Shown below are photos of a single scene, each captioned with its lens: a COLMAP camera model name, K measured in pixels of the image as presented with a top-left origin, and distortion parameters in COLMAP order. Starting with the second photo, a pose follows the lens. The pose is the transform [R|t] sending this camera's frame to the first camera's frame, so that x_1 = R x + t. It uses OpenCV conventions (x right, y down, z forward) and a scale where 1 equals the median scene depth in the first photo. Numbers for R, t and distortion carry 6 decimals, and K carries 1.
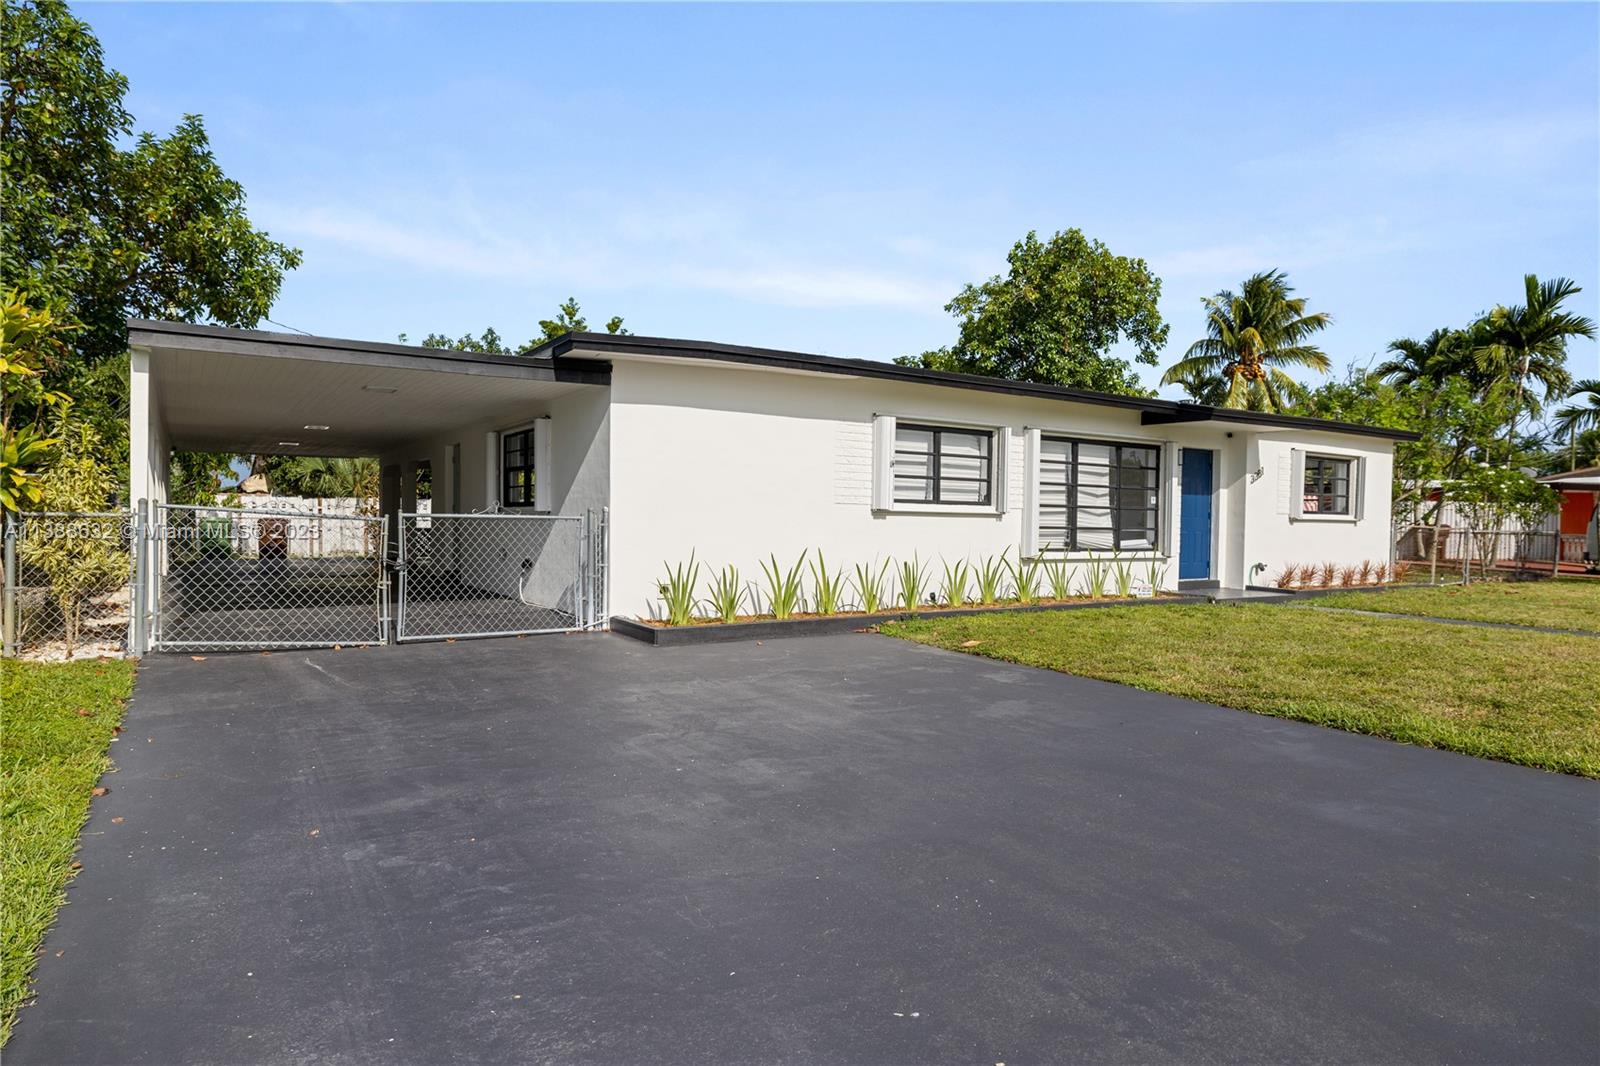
lens RADIAL K [[949.7, 0, 800.0], [0, 949.7, 533.0], [0, 0, 1]] dist [-0.001999, -0.000251]
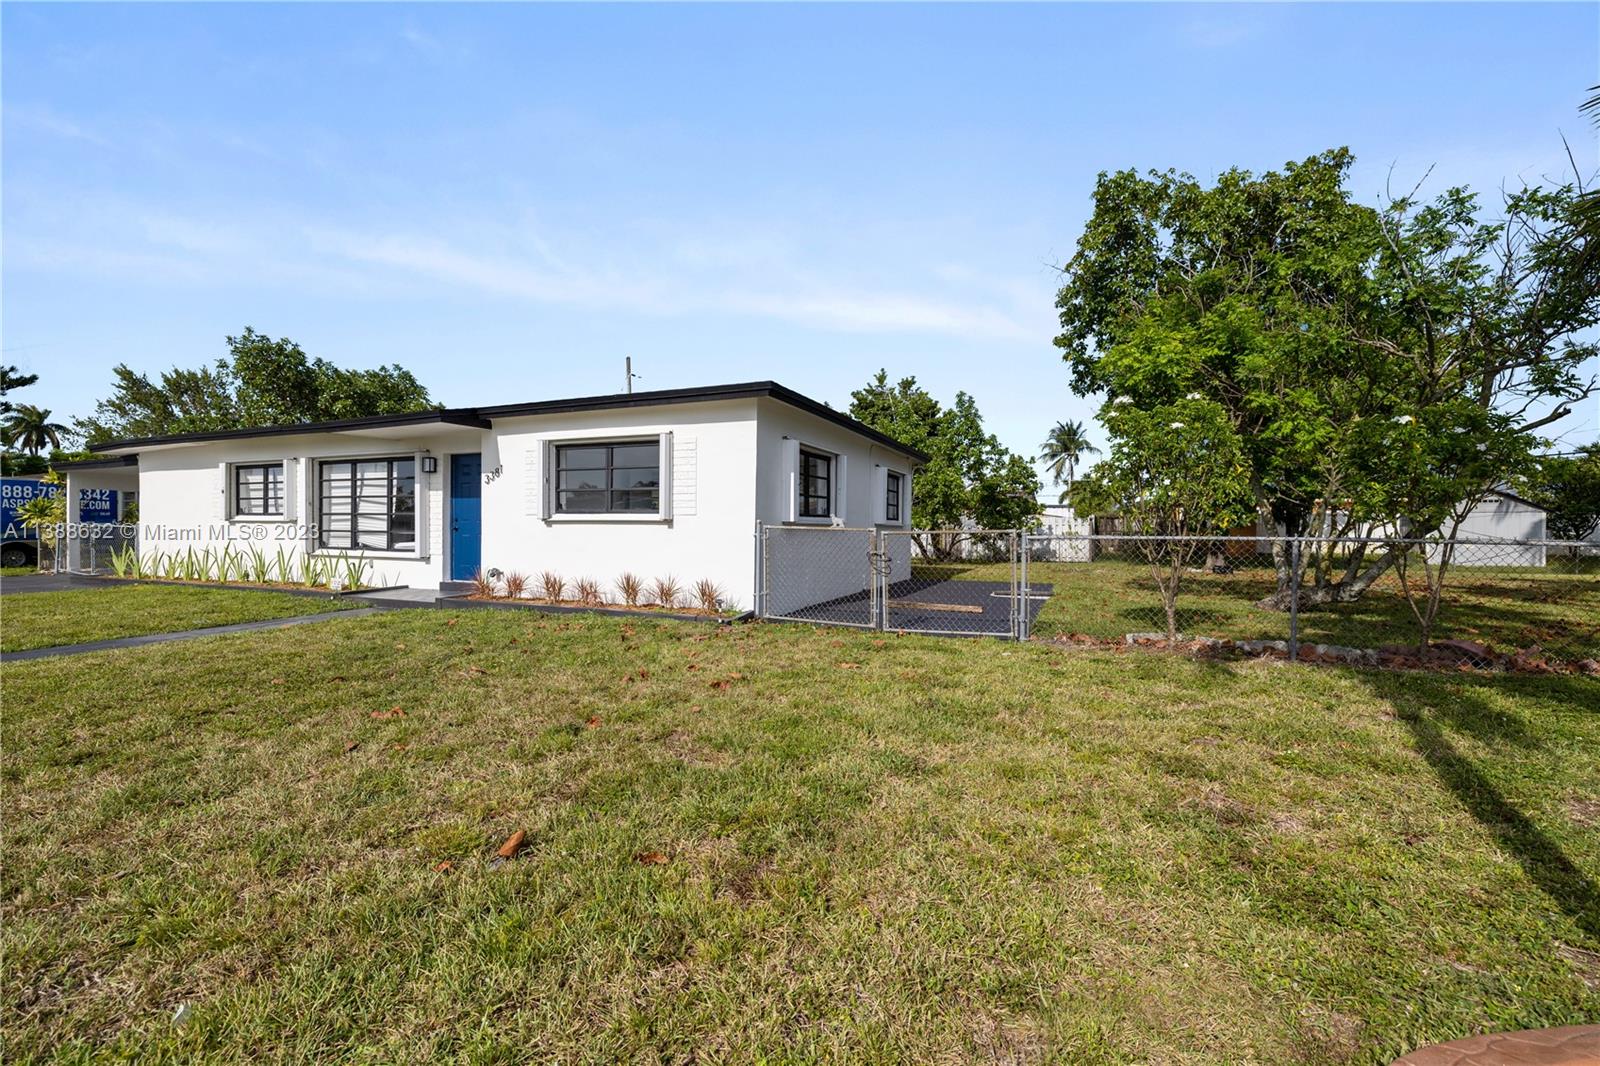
lens RADIAL K [[686.0, 0, 800.0], [0, 686.0, 533.0], [0, 0, 1]] dist [-0.010854, 0.000295]
pose [[0.548228, -0.005649, -0.836310, 1.346927], [-0.011951, 0.999822, -0.014587, 0.003260], [0.836244, 0.017992, 0.548063, 0.986399]]
